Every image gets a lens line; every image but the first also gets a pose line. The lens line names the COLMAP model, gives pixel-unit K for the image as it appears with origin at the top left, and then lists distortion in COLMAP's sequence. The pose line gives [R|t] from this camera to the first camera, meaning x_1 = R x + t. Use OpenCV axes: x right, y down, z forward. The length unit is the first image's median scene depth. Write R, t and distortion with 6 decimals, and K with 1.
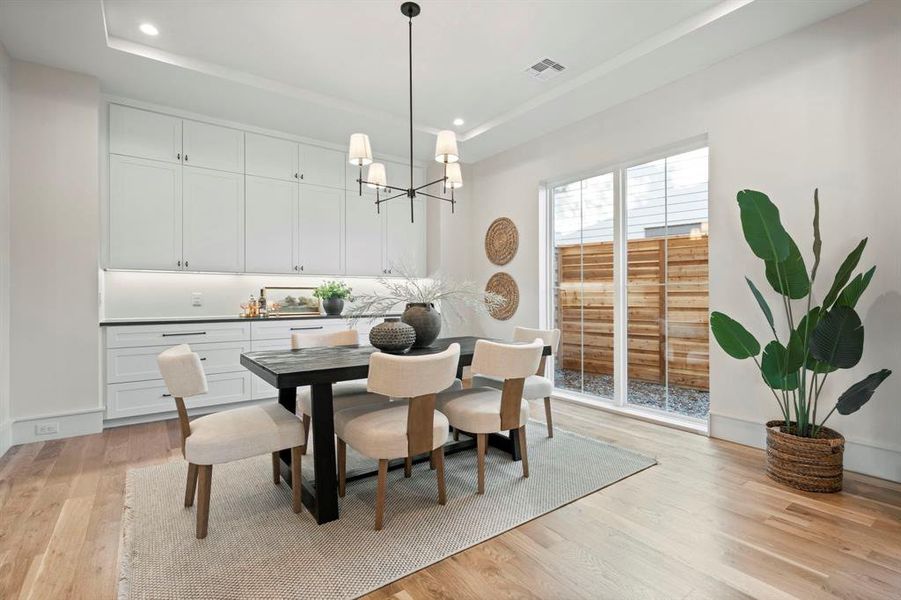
lens RADIAL K [[409.8, 0, 449.9], [0, 409.8, 297.0], [0, 0, 1]] dist [-0.000737, 0.000254]
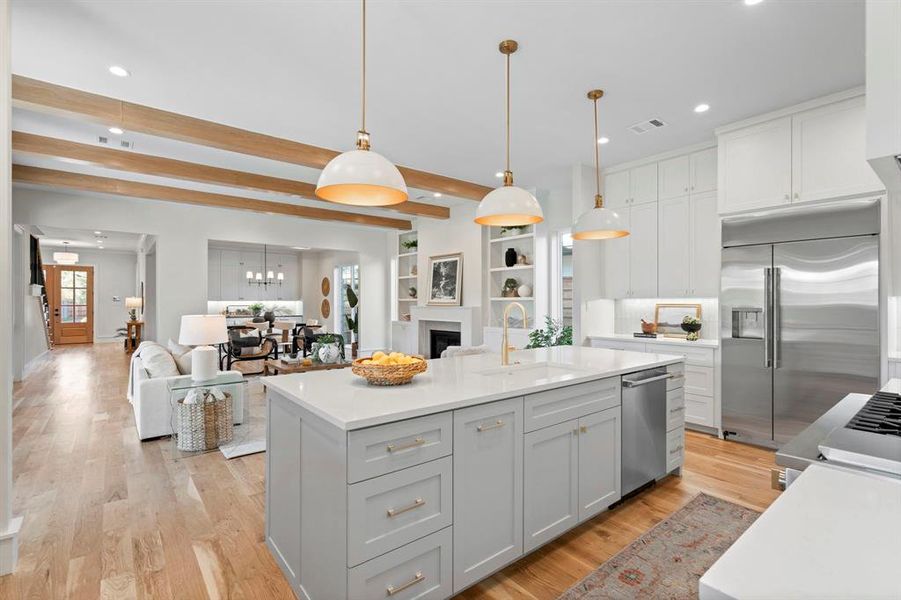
lens RADIAL K [[409.8, 0, 449.9], [0, 409.8, 297.0], [0, 0, 1]] dist [-0.000737, 0.000254]
pose [[0.998102, 0.001029, 0.061566, 0.737294], [0.000806, 0.999556, -0.029777, 0.002006], [-0.061569, 0.029770, 0.997659, -1.563562]]
